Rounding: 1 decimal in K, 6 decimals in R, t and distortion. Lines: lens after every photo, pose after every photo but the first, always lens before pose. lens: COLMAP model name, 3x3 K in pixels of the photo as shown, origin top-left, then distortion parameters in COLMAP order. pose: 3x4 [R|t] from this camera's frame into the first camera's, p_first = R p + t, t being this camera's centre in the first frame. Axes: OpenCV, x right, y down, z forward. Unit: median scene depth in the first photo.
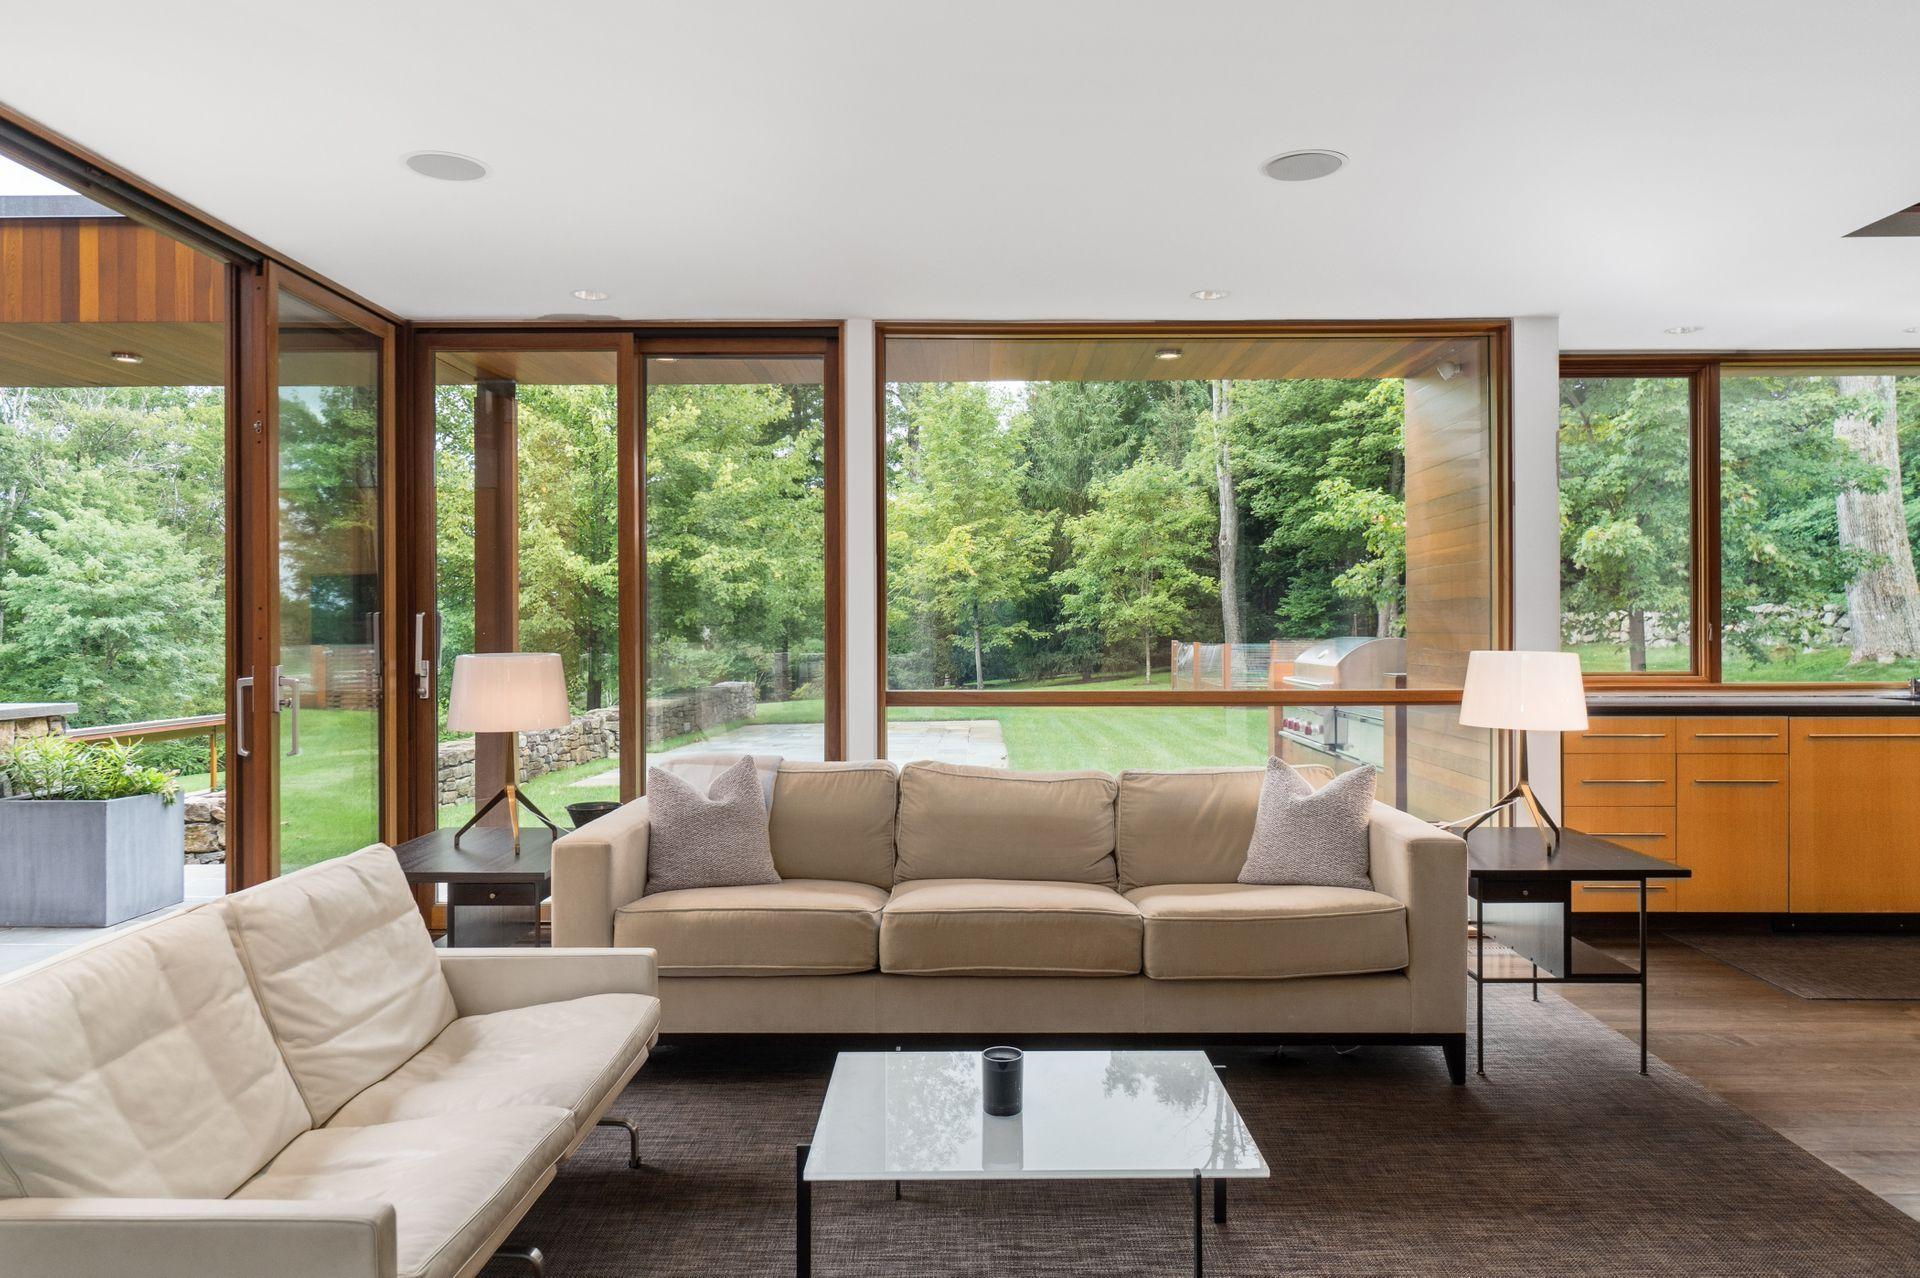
lens RADIAL K [[1252.1, 0, 1019.6], [0, 1252.1, 643.1], [0, 0, 1]] dist [0.001711, 0.000295]
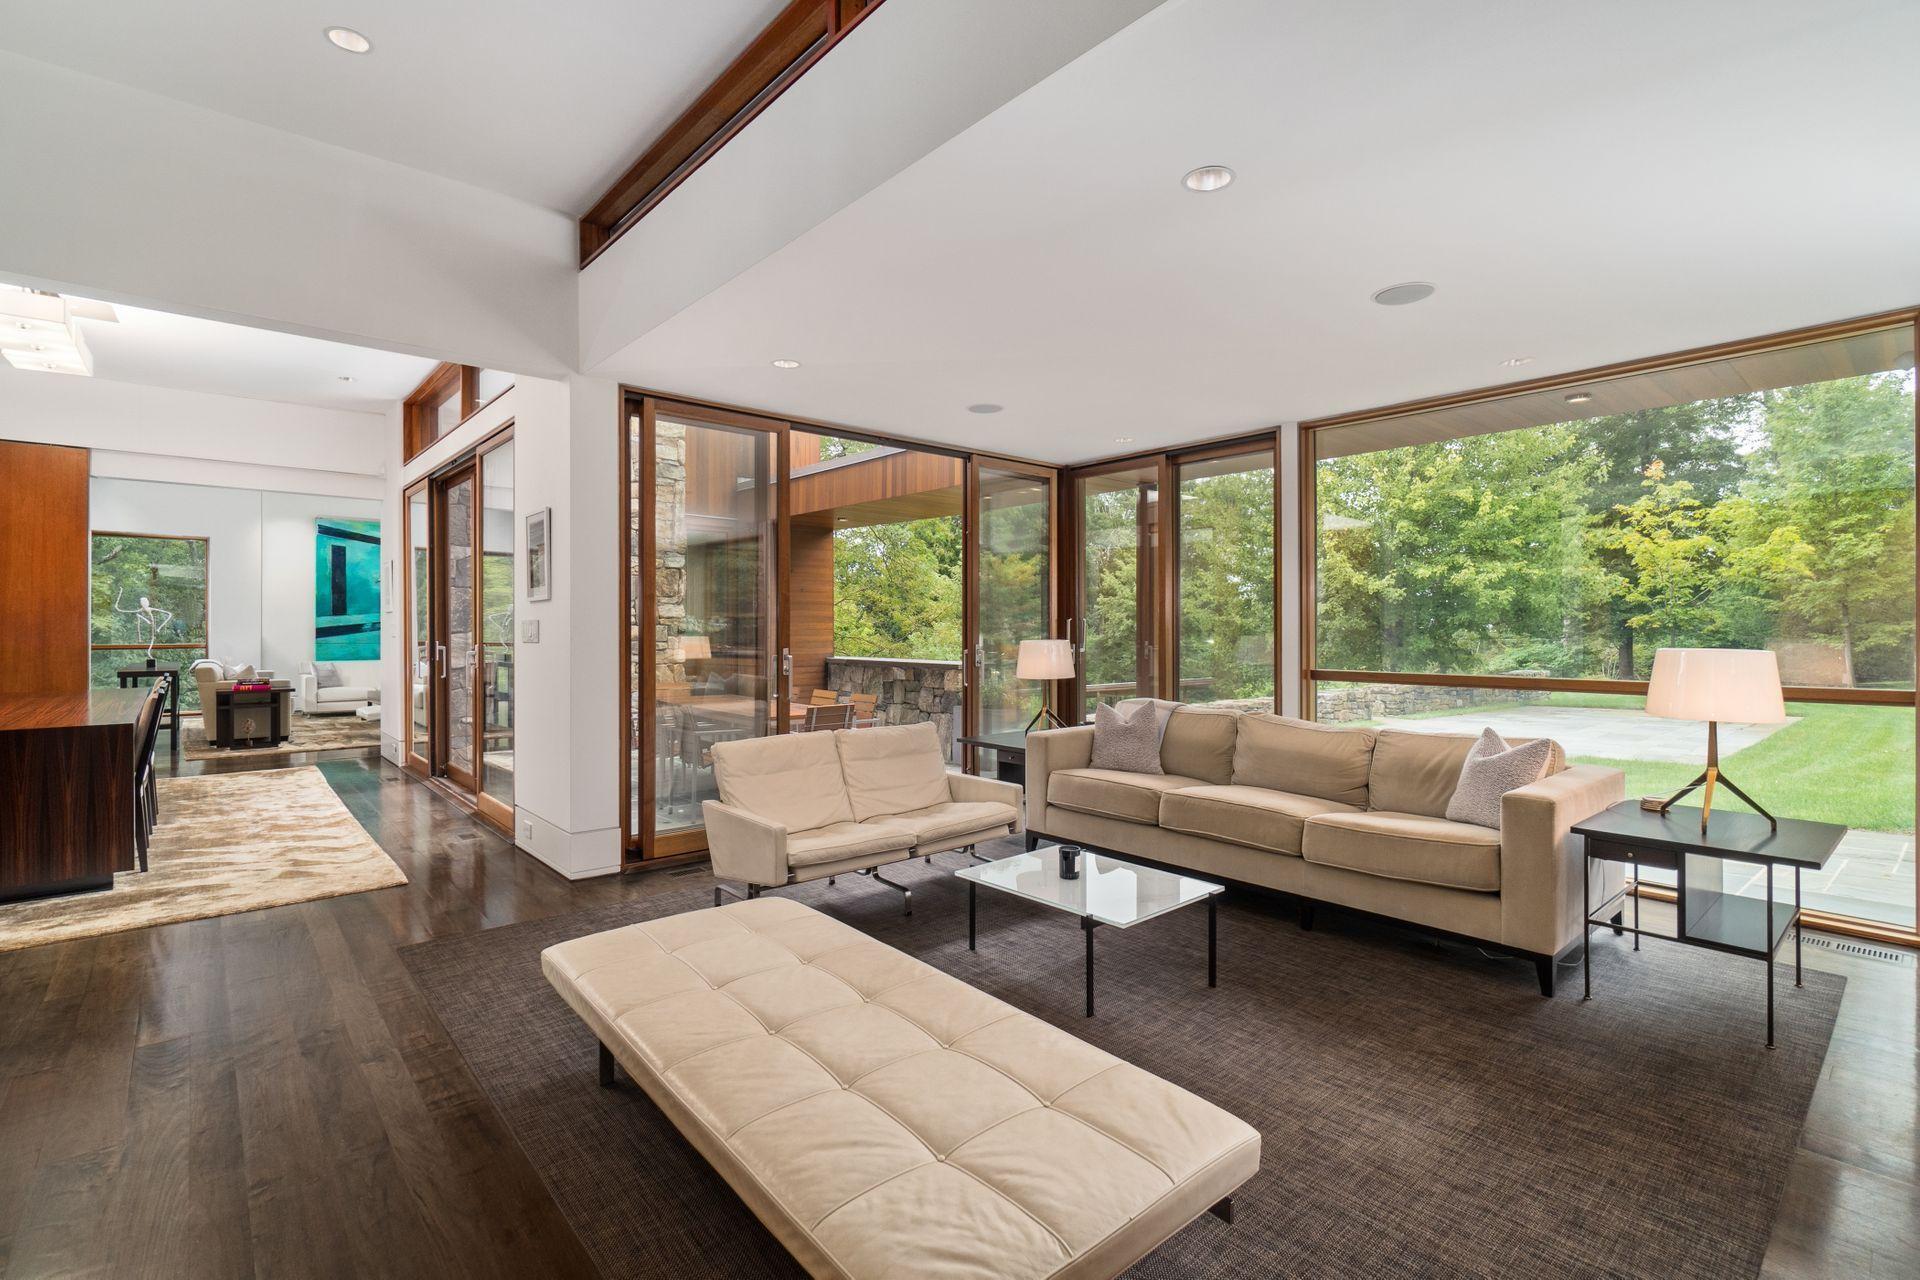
lens RADIAL K [[919.5, 0, 959.0], [0, 919.5, 659.9], [0, 0, 1]] dist [0.000906, 0.000282]
pose [[0.644878, 0.027971, -0.763774, 0.135870], [-0.008881, 0.999537, 0.029107, -0.000559], [0.764234, -0.011987, 0.644827, -0.006872]]
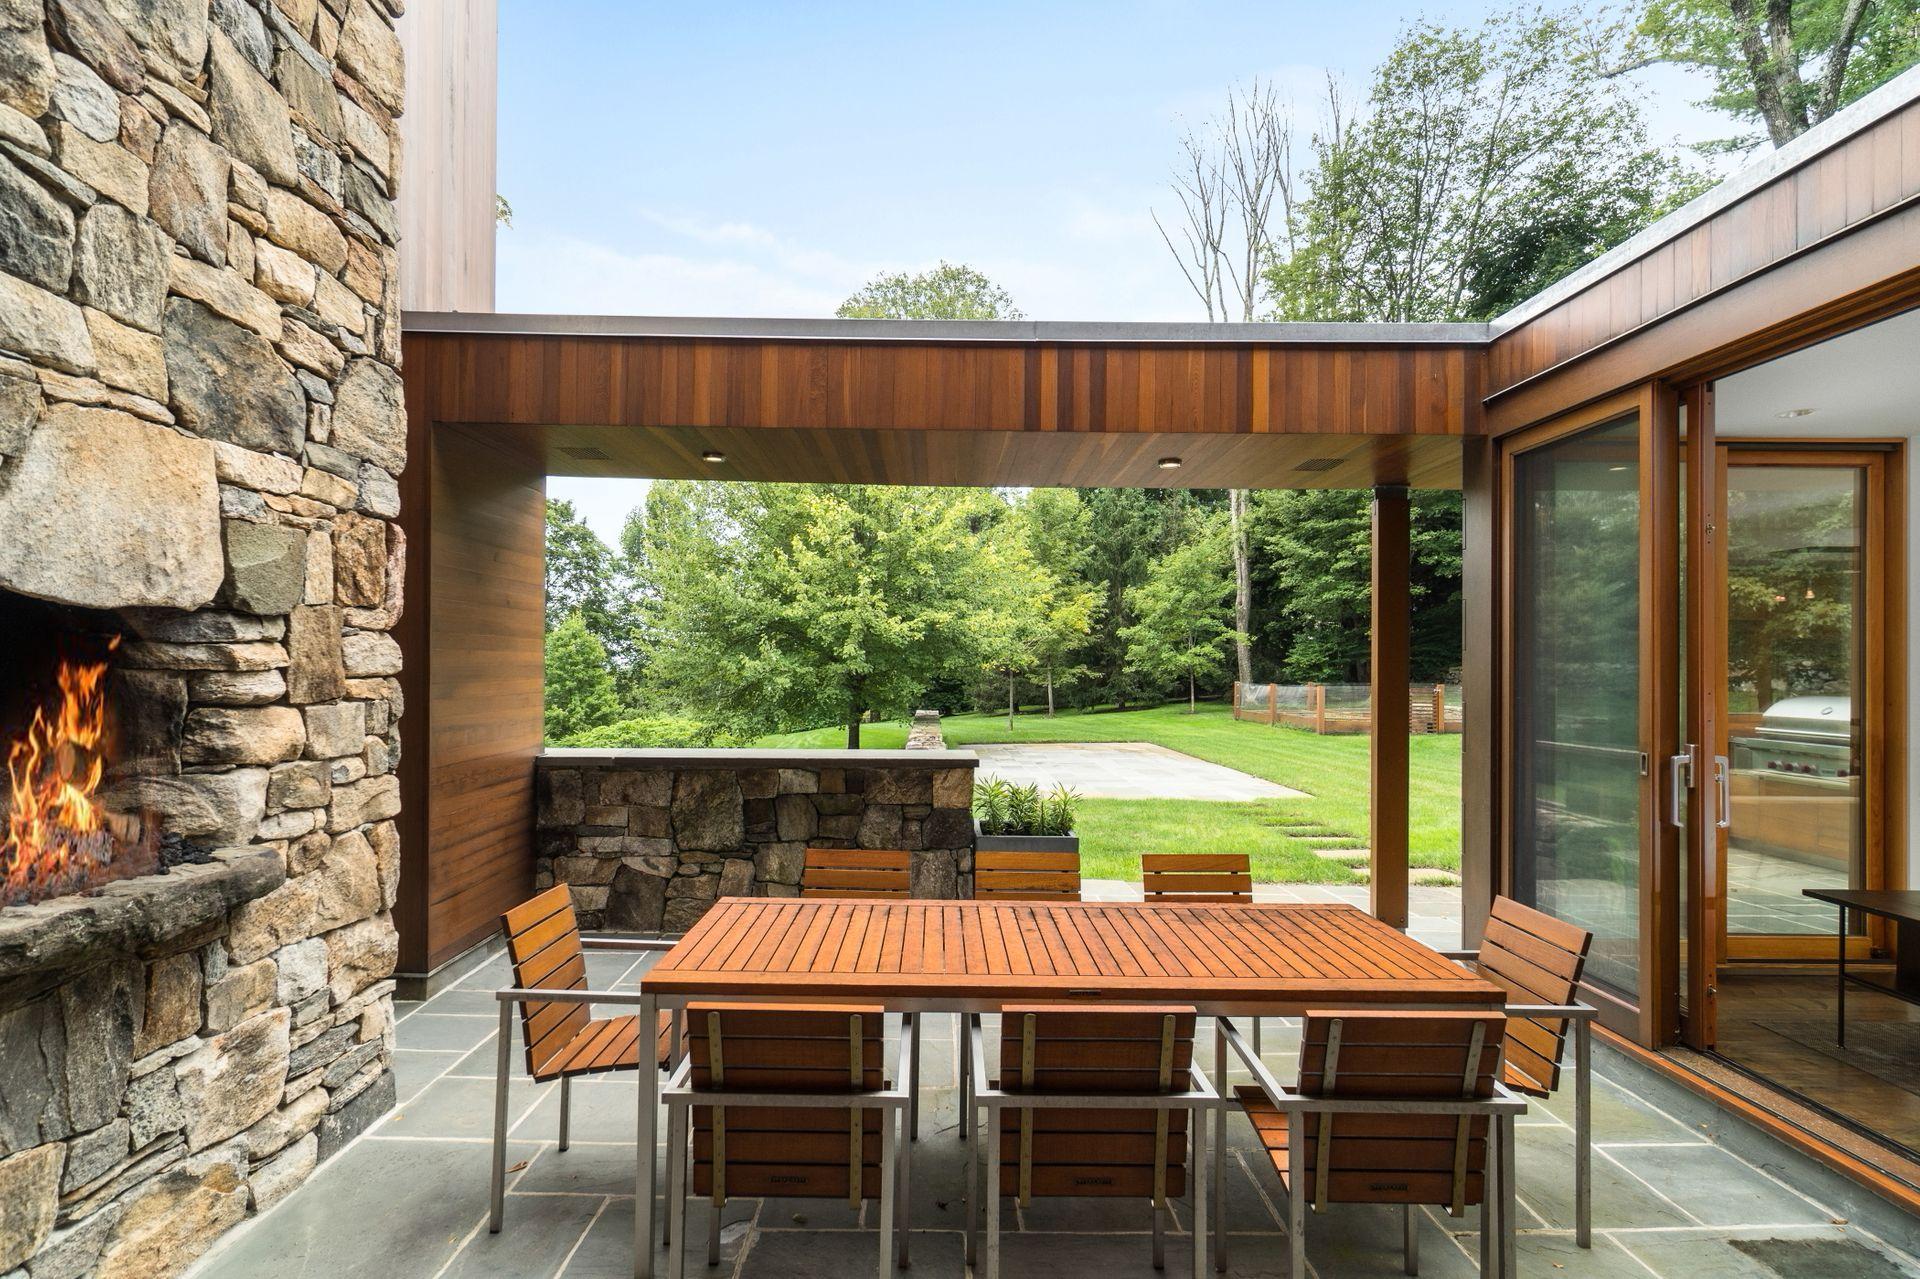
lens RADIAL K [[919.5, 0, 959.0], [0, 919.5, 659.4], [0, 0, 1]] dist [0.000906, 0.000282]
pose [[0.999722, 0.008797, 0.021860, -0.297268], [-0.008412, 0.999809, -0.017643, -0.008843], [-0.022011, 0.017455, 0.999605, 0.047552]]
